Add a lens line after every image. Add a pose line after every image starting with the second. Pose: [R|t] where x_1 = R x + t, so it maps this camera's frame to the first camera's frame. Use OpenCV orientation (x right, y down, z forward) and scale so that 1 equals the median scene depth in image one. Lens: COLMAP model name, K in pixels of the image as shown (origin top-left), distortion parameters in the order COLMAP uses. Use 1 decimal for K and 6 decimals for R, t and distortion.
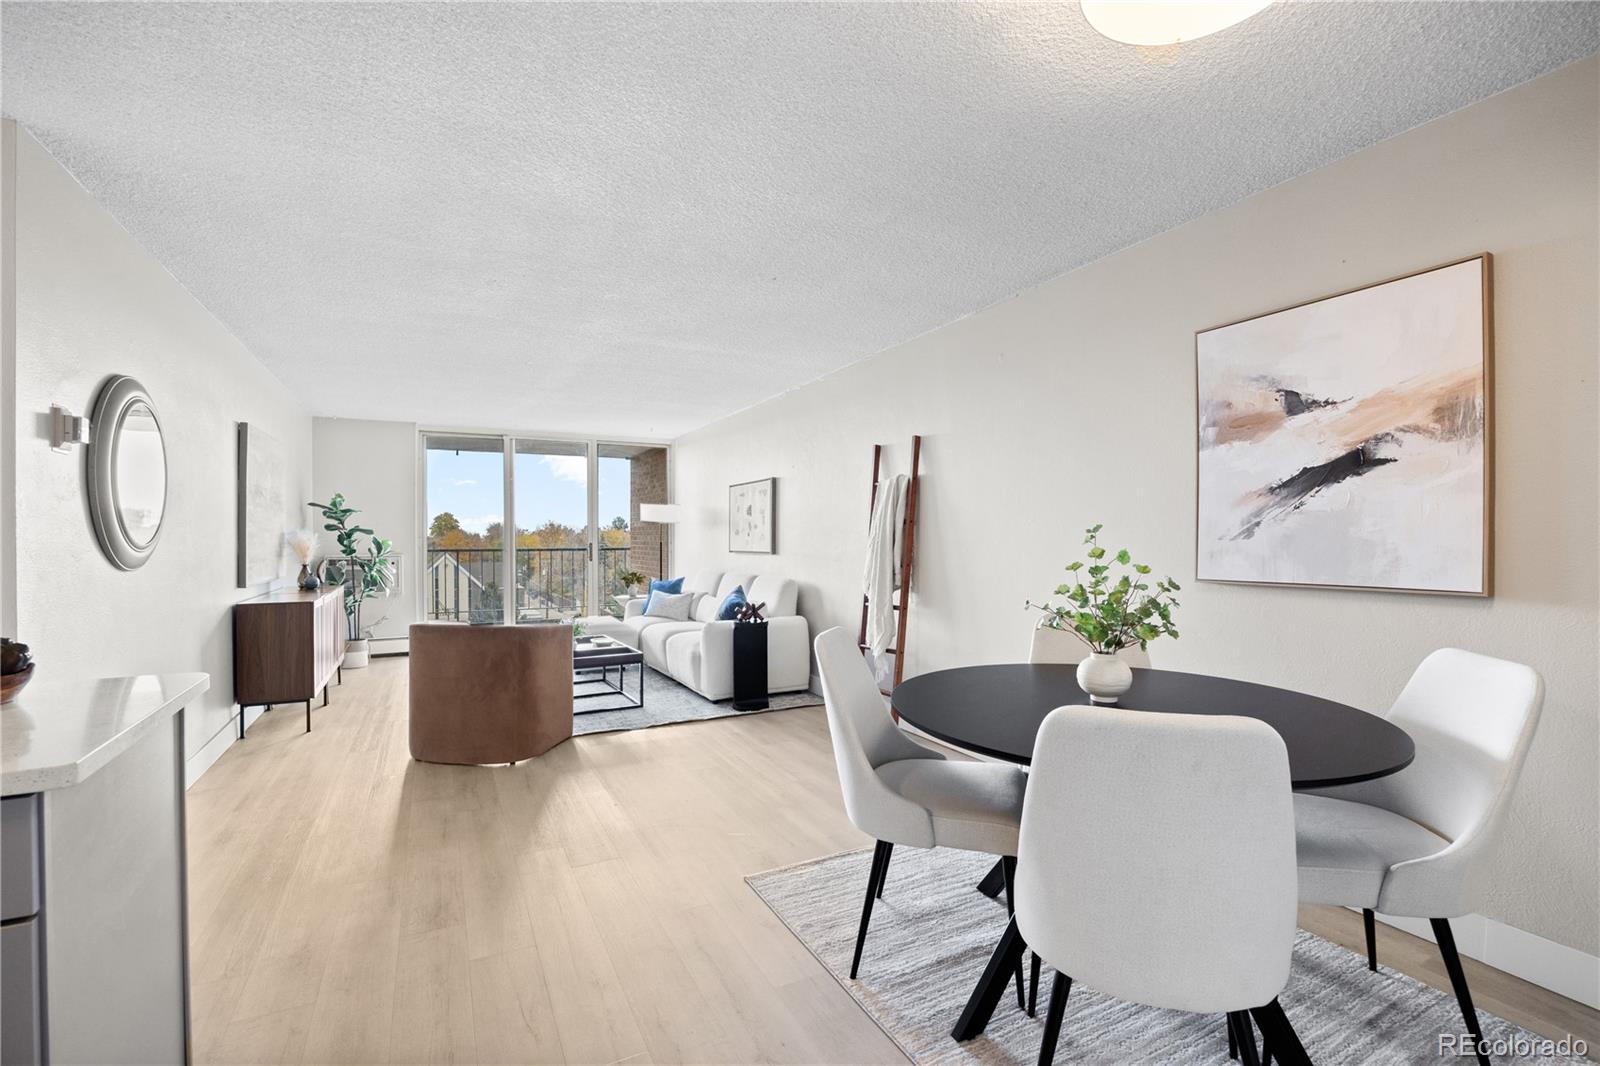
lens RADIAL K [[713.0, 0, 792.0], [0, 713.0, 541.0], [0, 0, 1]] dist [-0.004807, 0.001896]
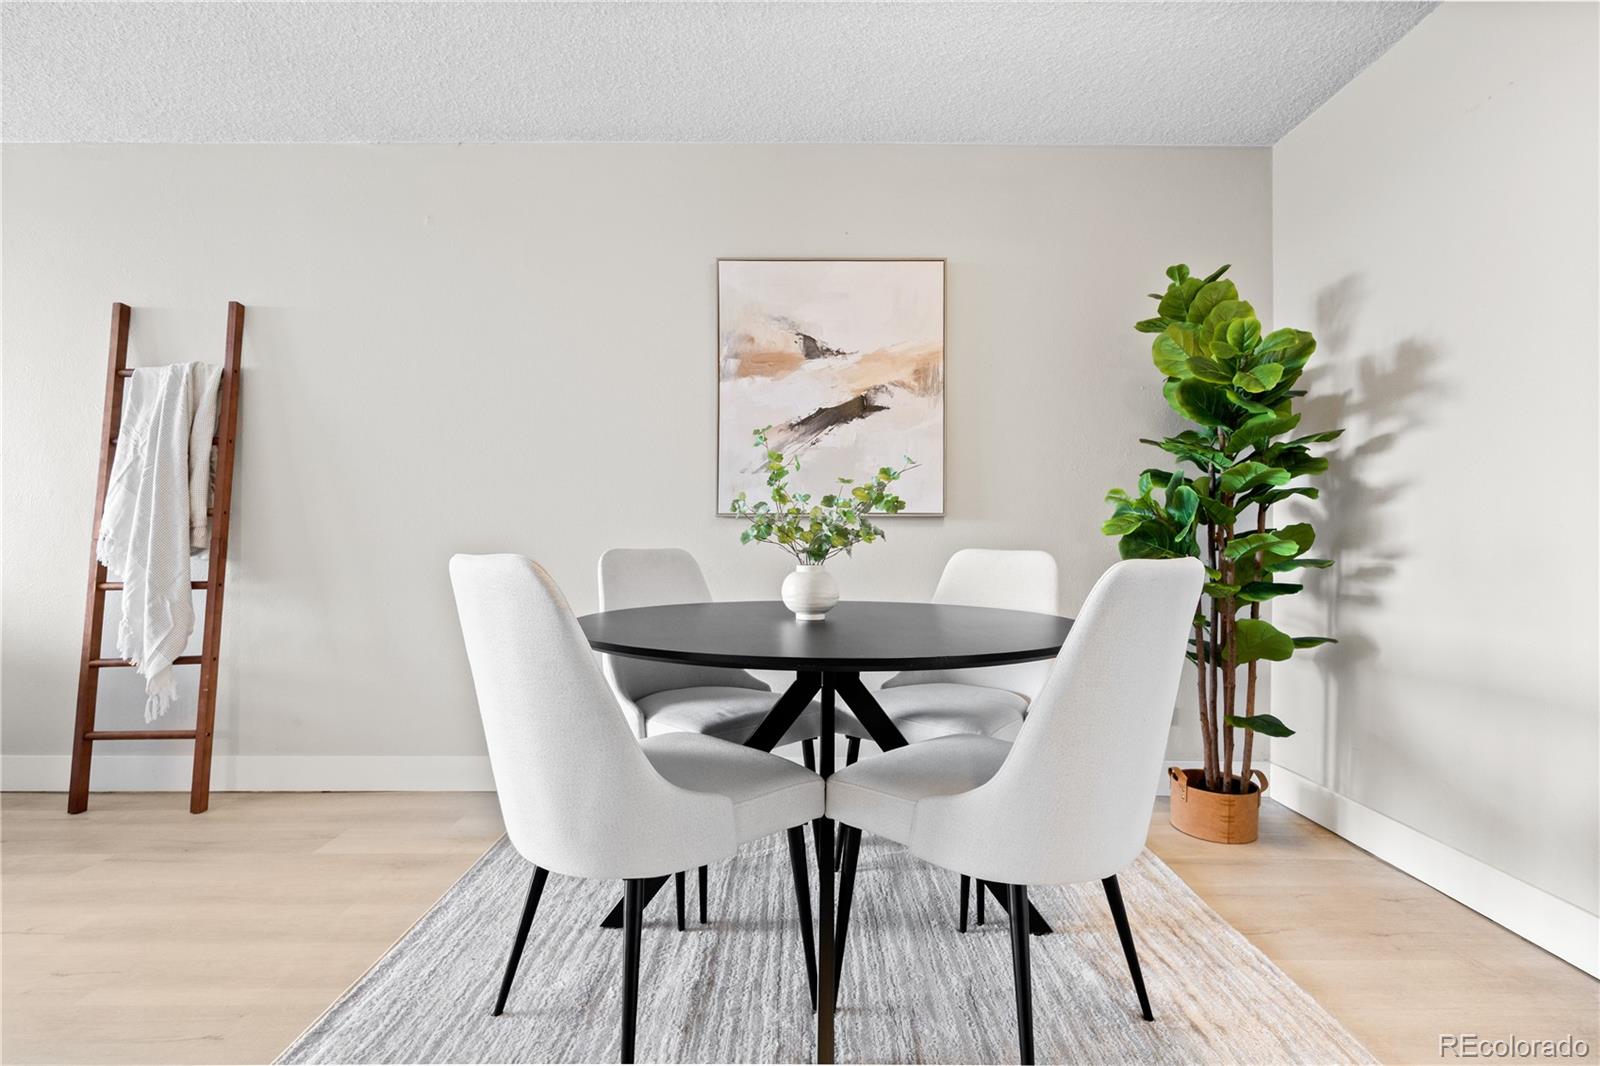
lens RADIAL K [[752.5, 0, 805.3], [0, 752.5, 544.0], [0, 0, 1]] dist [0.000810, 0.000091]
pose [[0.448509, 0.005319, 0.893762, -0.325967], [0.000201, 0.999982, -0.006052, 0.113024], [-0.893778, 0.002894, 0.448500, 0.488173]]
